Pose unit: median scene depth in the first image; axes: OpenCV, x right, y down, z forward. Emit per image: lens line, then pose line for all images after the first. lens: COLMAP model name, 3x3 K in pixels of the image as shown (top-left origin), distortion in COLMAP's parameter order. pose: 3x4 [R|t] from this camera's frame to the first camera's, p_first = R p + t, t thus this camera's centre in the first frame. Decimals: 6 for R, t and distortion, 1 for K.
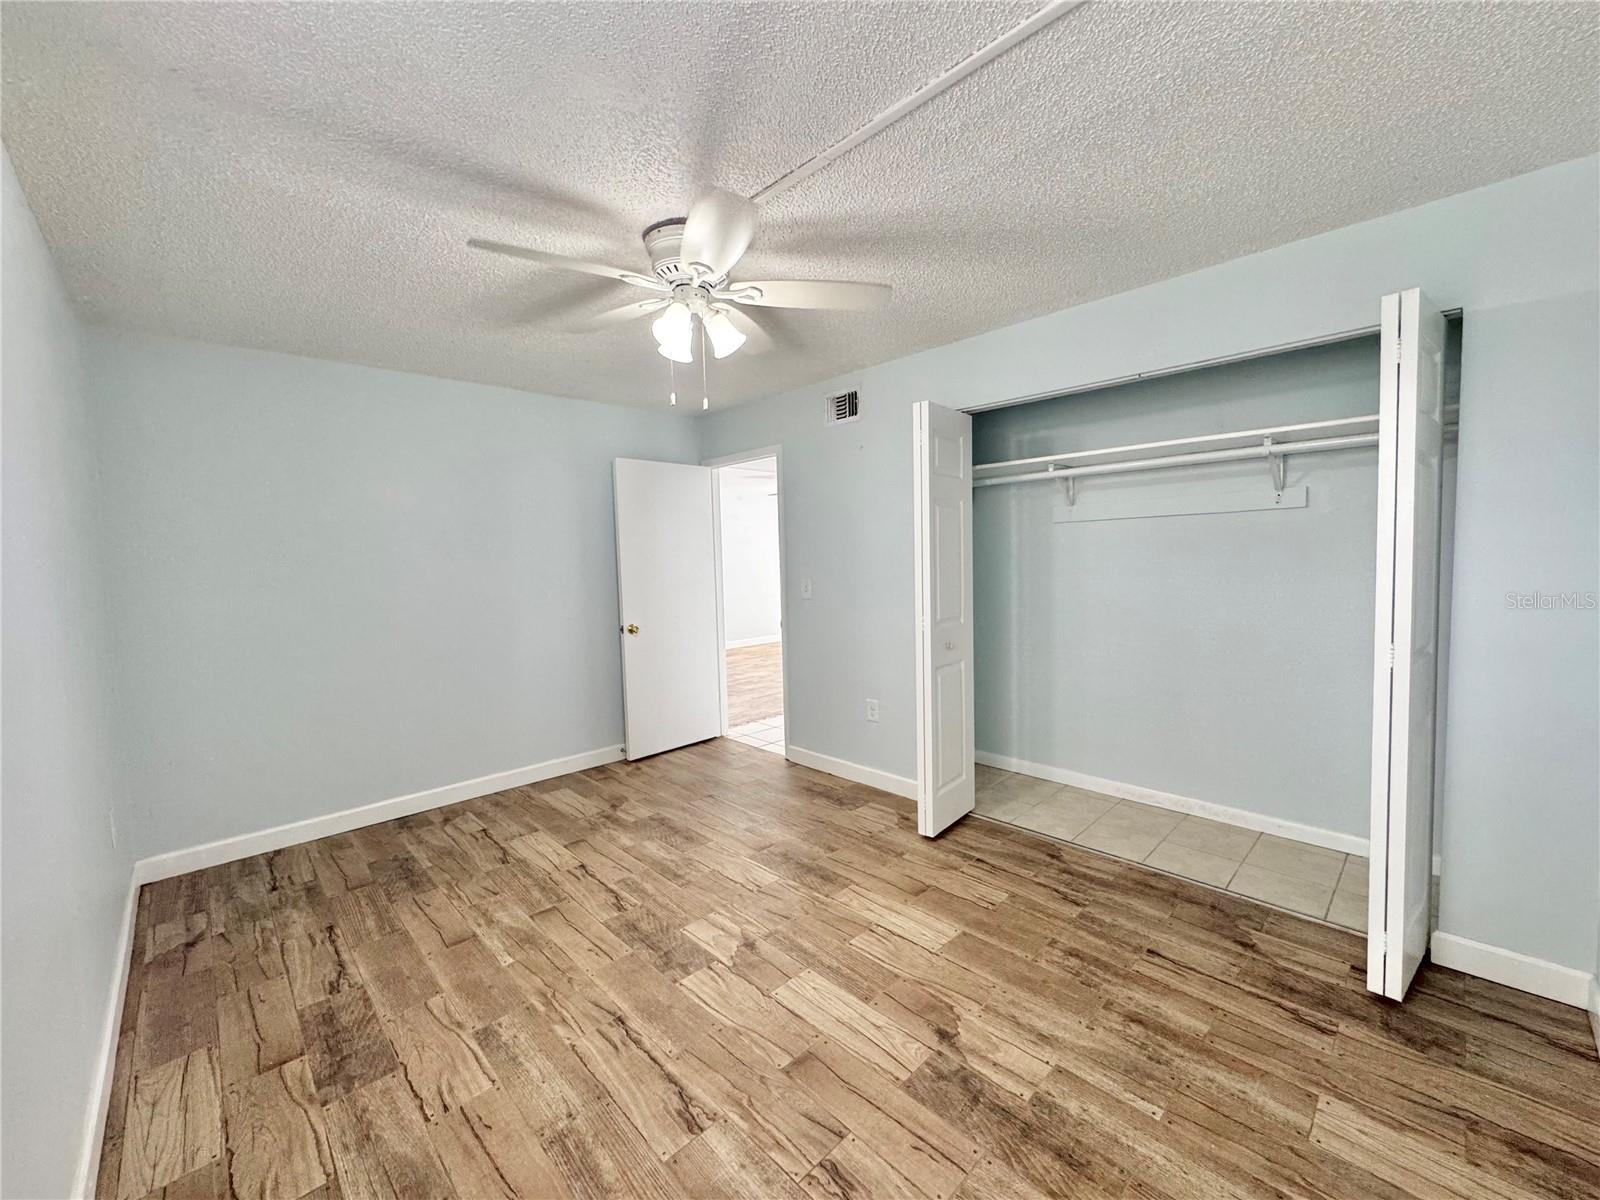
lens RADIAL K [[636.6, 0, 800.7], [0, 636.6, 588.7], [0, 0, 1]] dist [-0.001833, -0.000048]
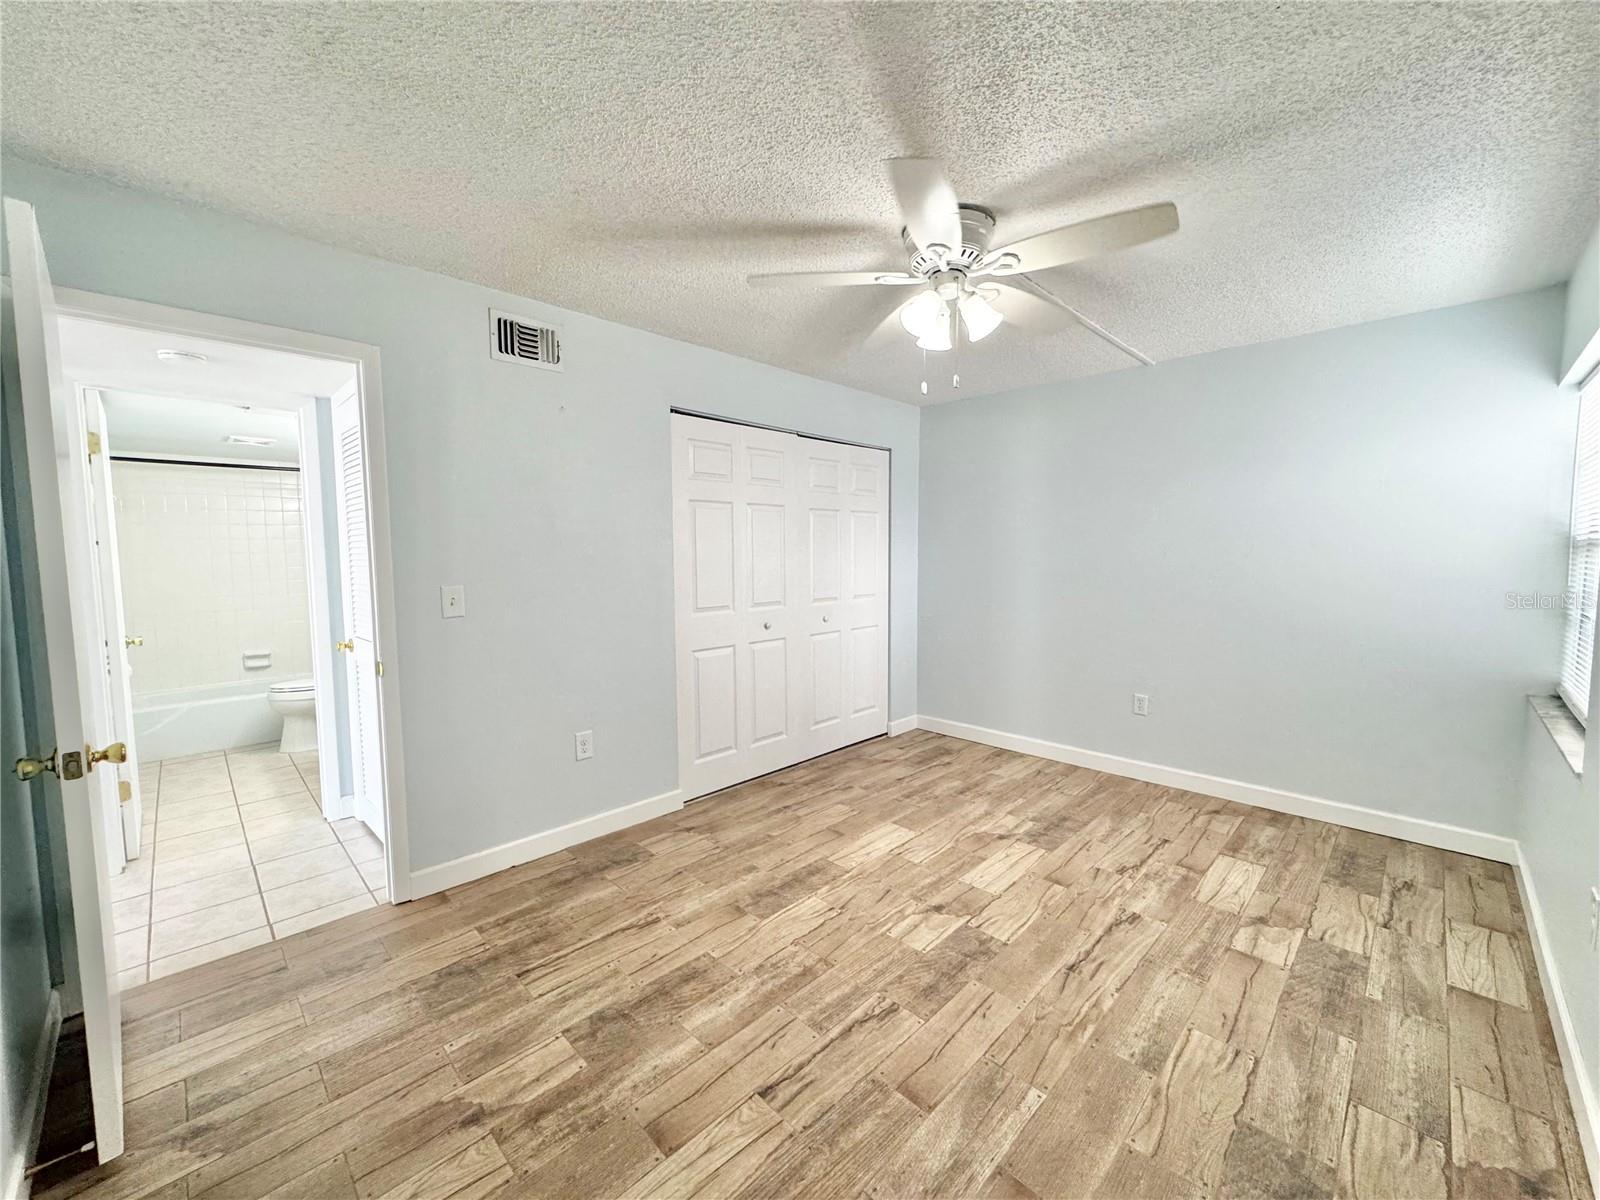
lens RADIAL K [[637.5, 0, 802.3], [0, 637.5, 599.6], [0, 0, 1]] dist [-0.003626, 0.000547]
pose [[-0.020194, -0.050072, 0.998541, -1.173213], [0.054198, 0.997222, 0.051102, -0.026947], [-0.998326, 0.055151, -0.017424, 1.273635]]
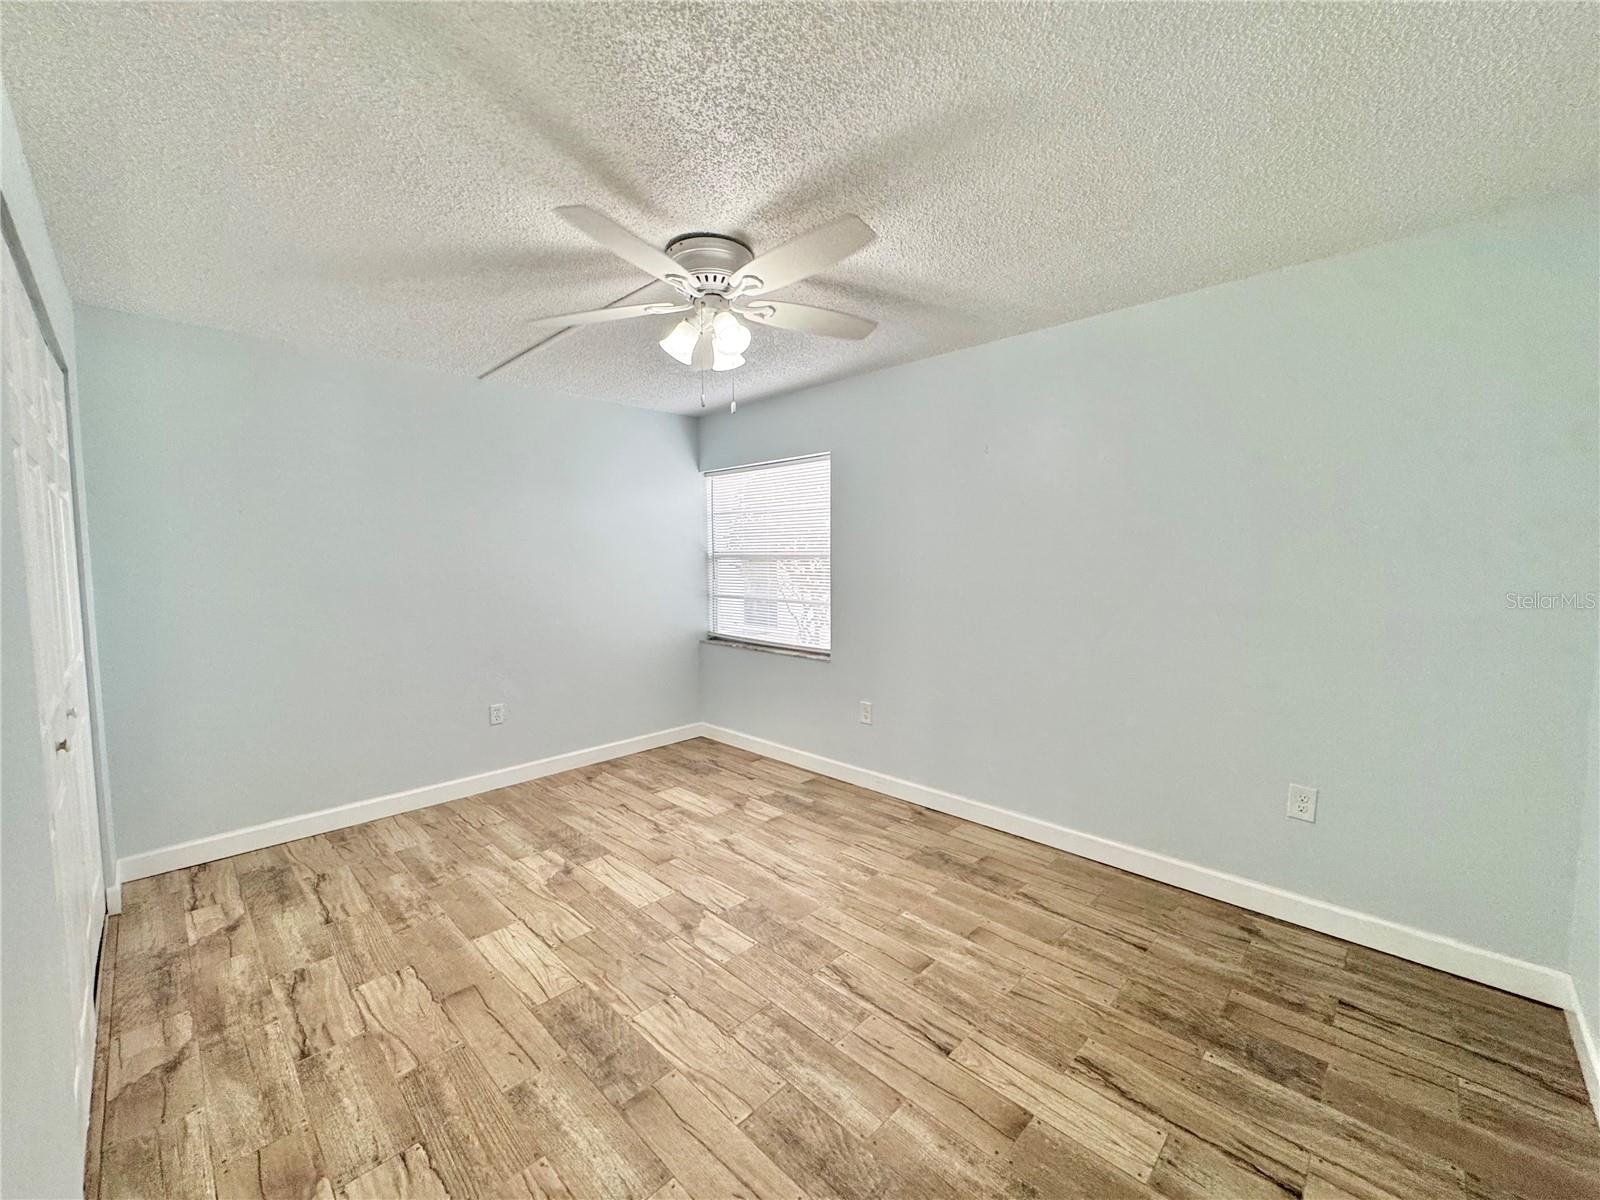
lens RADIAL K [[638.7, 0, 802.0], [0, 638.7, 599.4], [0, 0, 1]] dist [-0.002551, -0.000060]
pose [[-0.999036, 0.031554, -0.030523, -0.267063], [0.027713, 0.992509, 0.118987, -0.104611], [0.034049, 0.118026, -0.992427, 2.084089]]
